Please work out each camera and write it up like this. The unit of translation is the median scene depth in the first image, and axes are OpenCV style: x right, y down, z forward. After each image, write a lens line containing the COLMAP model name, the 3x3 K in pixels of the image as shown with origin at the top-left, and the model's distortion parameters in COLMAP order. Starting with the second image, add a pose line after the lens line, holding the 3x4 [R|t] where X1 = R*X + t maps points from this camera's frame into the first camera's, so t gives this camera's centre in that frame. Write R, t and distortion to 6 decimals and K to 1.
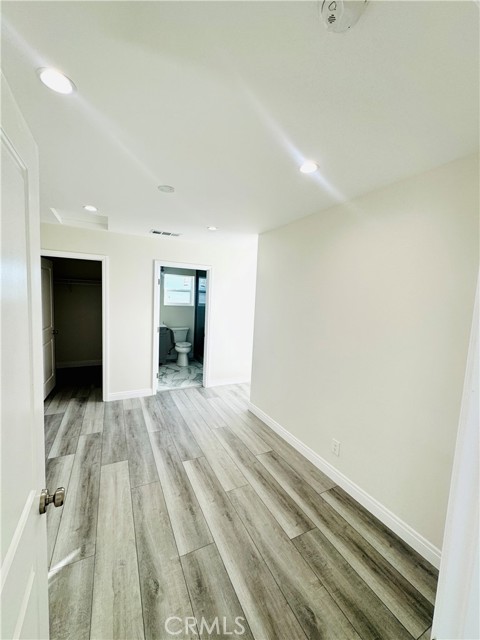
lens RADIAL K [[257.4, 0, 239.4], [0, 257.4, 319.5], [0, 0, 1]] dist [-0.000995, -0.000085]
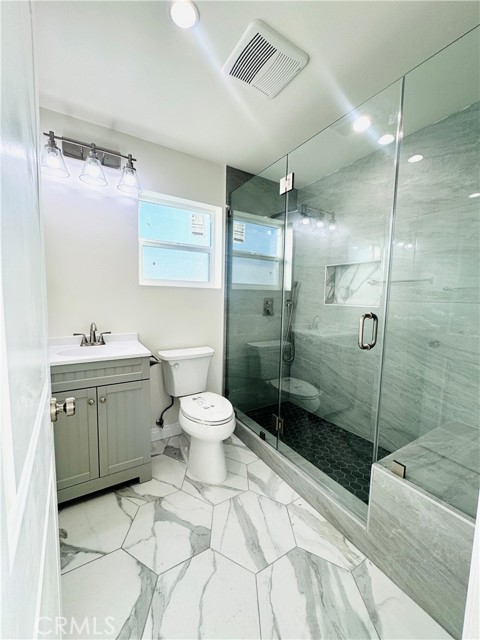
lens RADIAL K [[257.4, 0, 239.9], [0, 257.4, 319.7], [0, 0, 1]] dist [-0.000995, -0.000085]
pose [[0.995847, -0.017236, 0.089396, -0.199827], [0.016262, 0.999800, 0.011618, -0.009874], [-0.089578, -0.010116, 0.995928, 0.672942]]
